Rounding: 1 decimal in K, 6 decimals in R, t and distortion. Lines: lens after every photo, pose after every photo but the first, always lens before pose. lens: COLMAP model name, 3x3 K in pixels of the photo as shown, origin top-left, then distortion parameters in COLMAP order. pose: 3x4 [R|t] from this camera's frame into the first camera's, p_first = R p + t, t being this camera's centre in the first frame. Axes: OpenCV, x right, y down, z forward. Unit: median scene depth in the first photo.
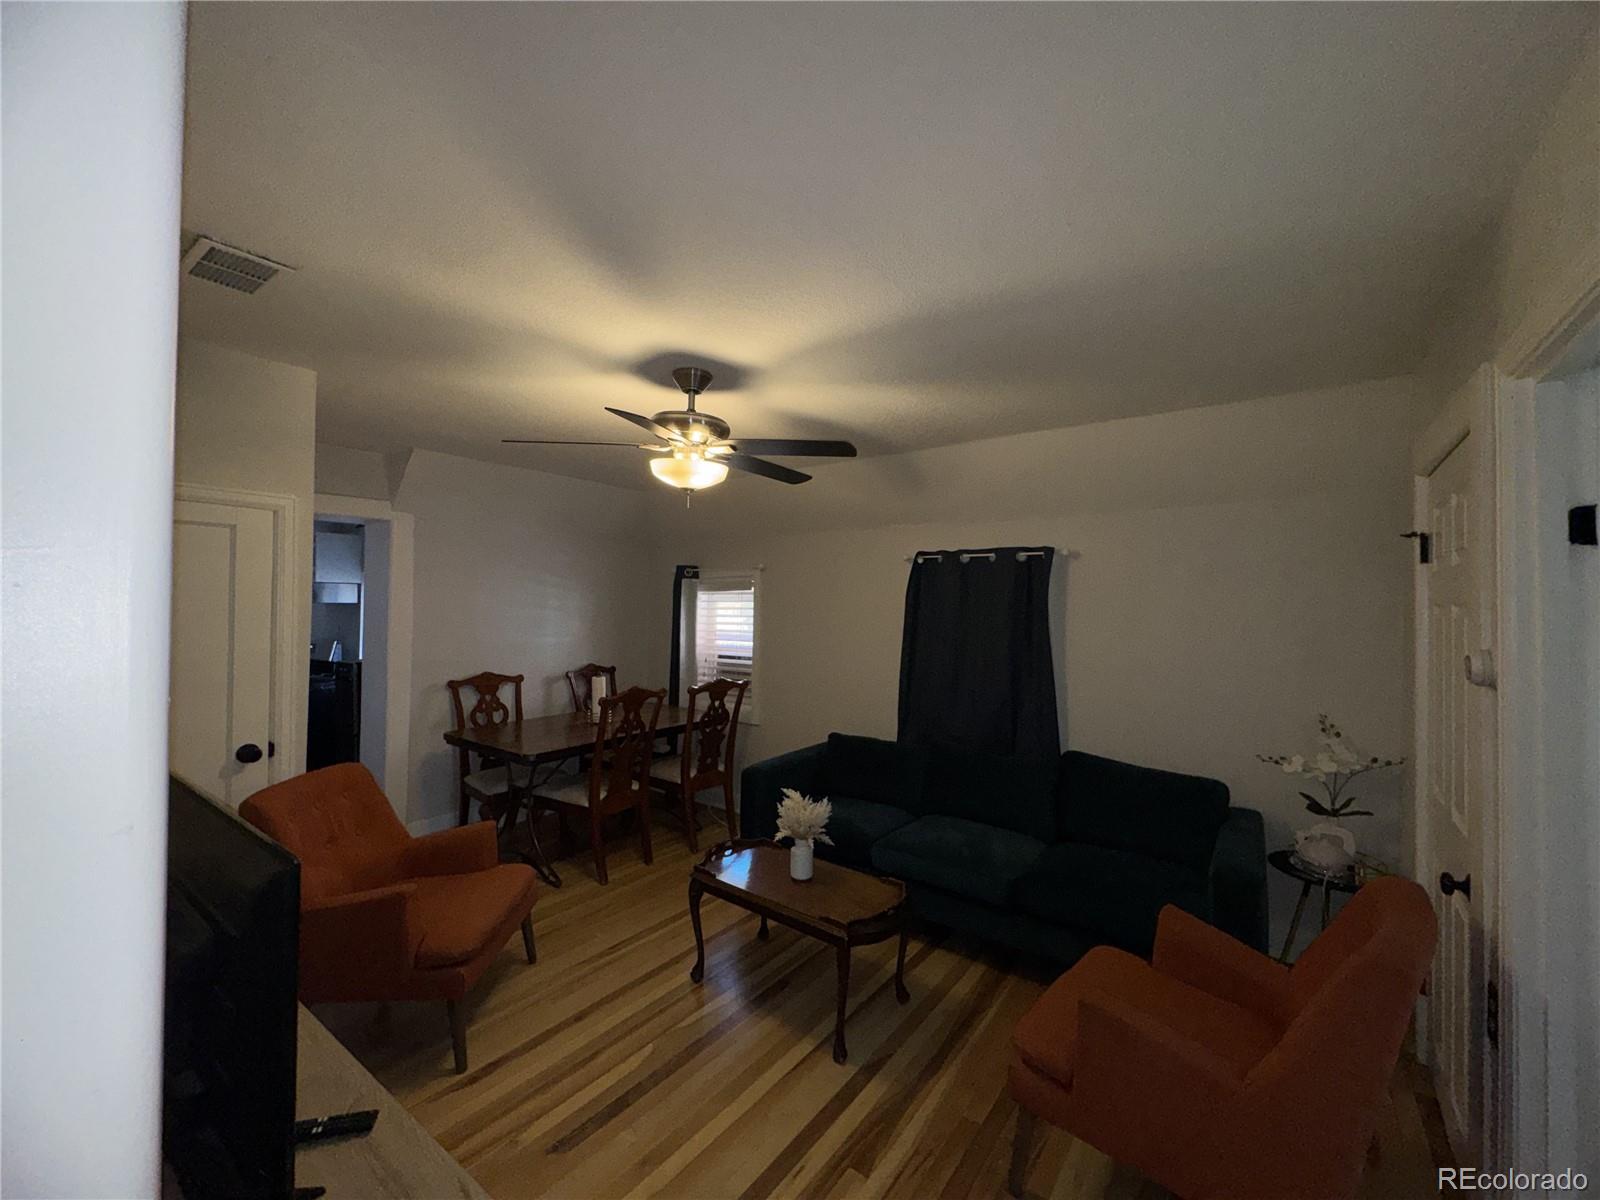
lens RADIAL K [[647.4, 0, 799.4], [0, 647.4, 645.5], [0, 0, 1]] dist [-0.000985, -0.000066]
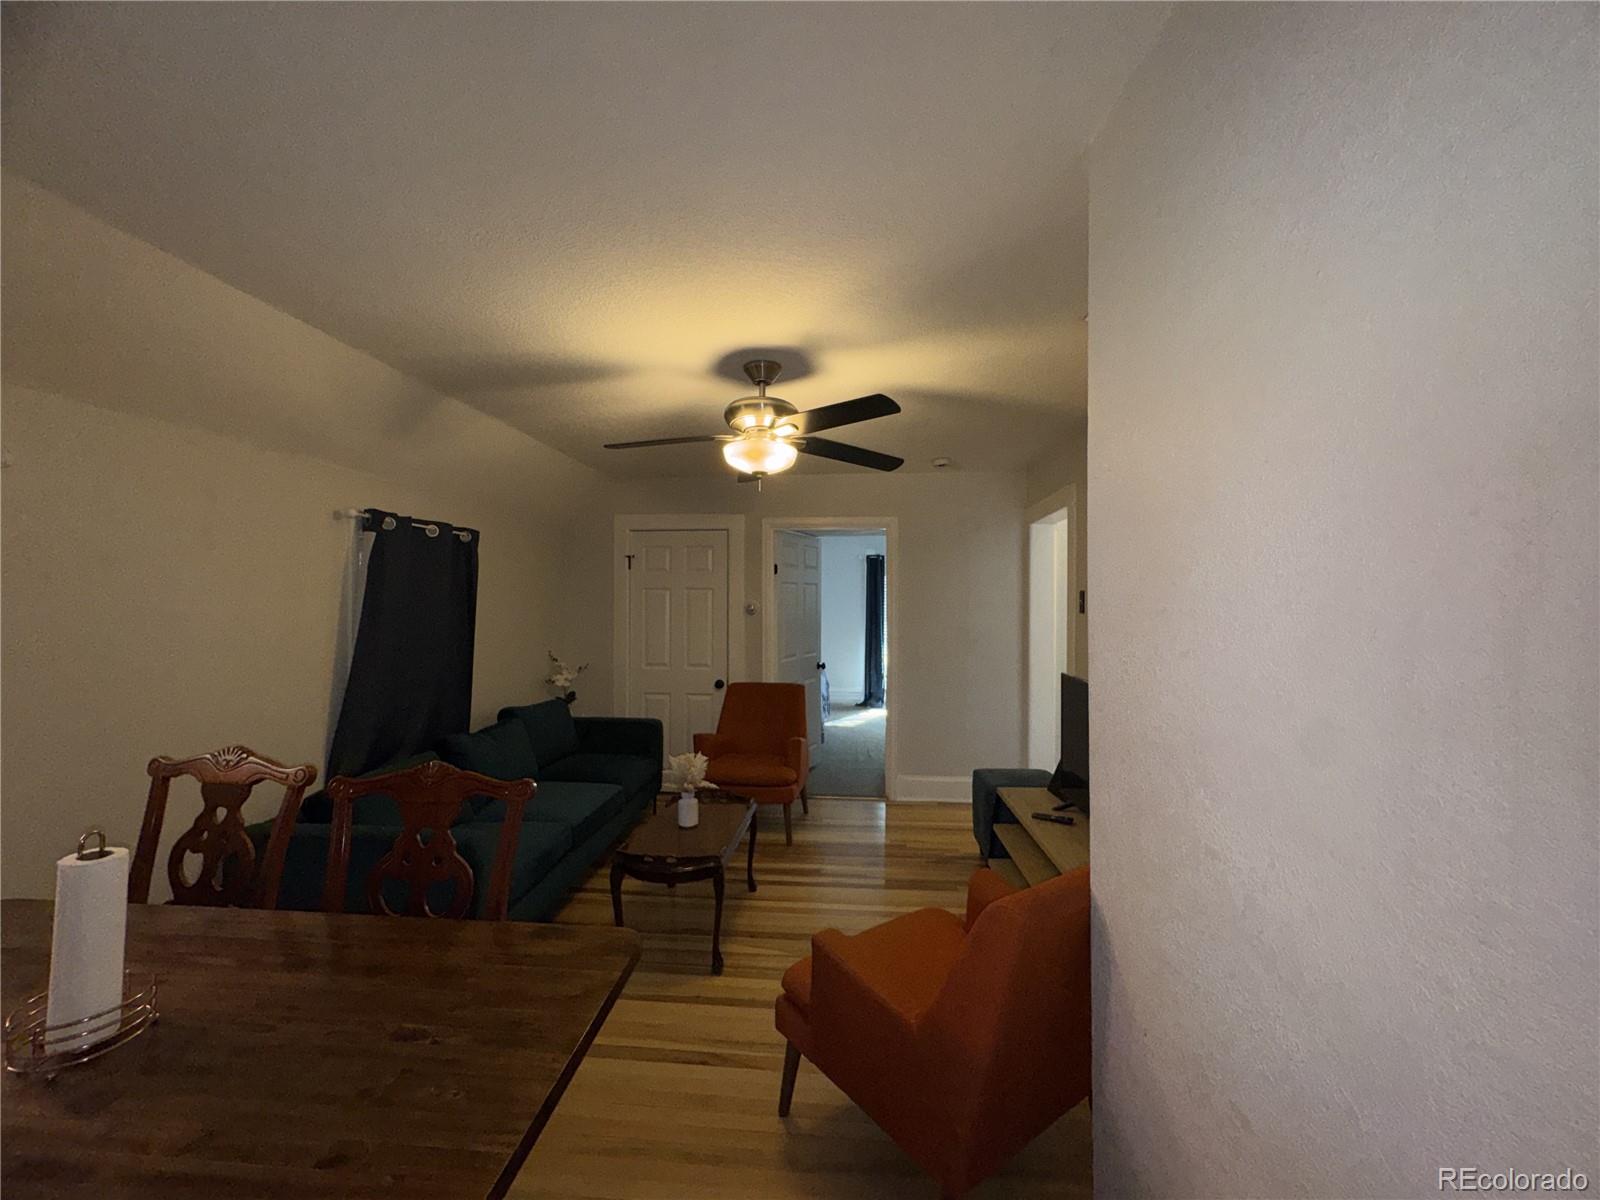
lens RADIAL K [[640.1, 0, 800.0], [0, 640.1, 600.0], [0, 0, 1]] dist [-0.002686, -0.000187]
pose [[-0.536006, -0.016595, 0.844051, -1.132978], [0.035343, 0.998489, 0.042076, -0.081261], [-0.843474, 0.052384, -0.534610, 1.535392]]
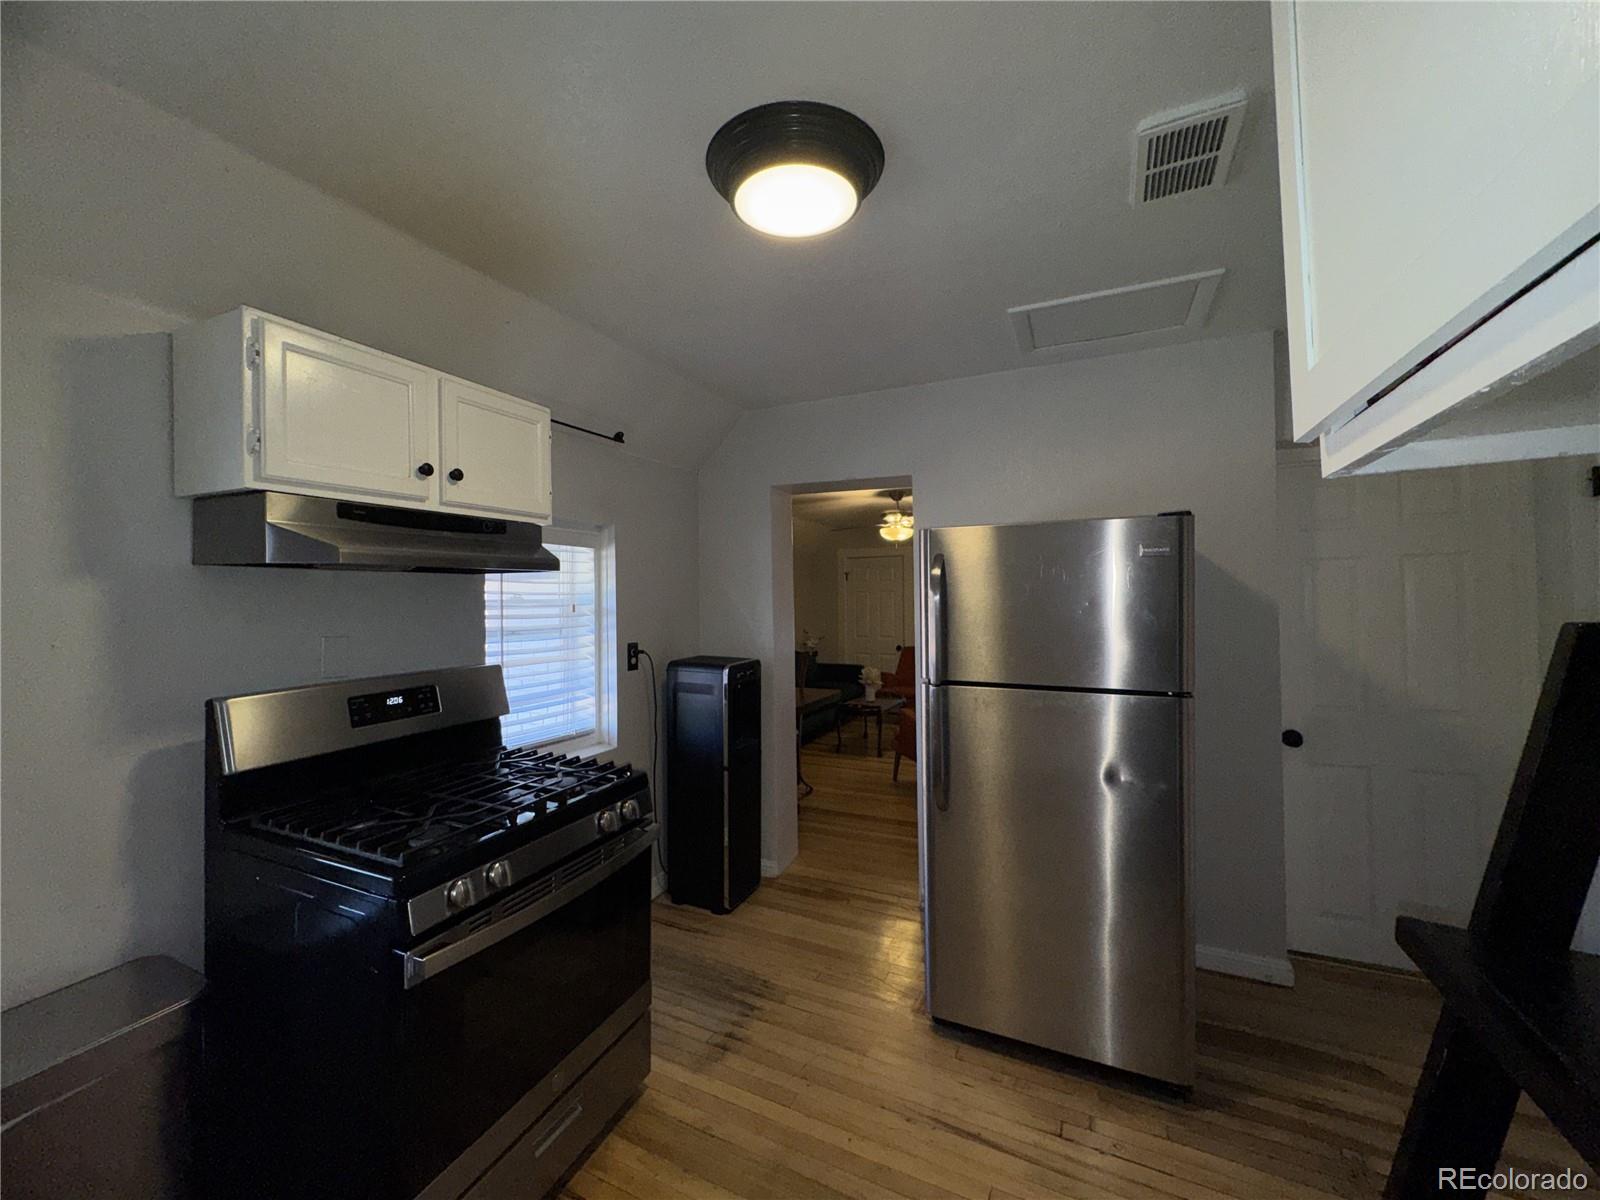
lens RADIAL K [[640.1, 0, 800.0], [0, 640.1, 600.0], [0, 0, 1]] dist [-0.002686, -0.000187]
pose [[-0.208183, -0.012014, 0.978016, -2.479828], [0.057264, 0.998060, 0.024450, -0.106293], [-0.976412, 0.061095, -0.207091, 1.877248]]
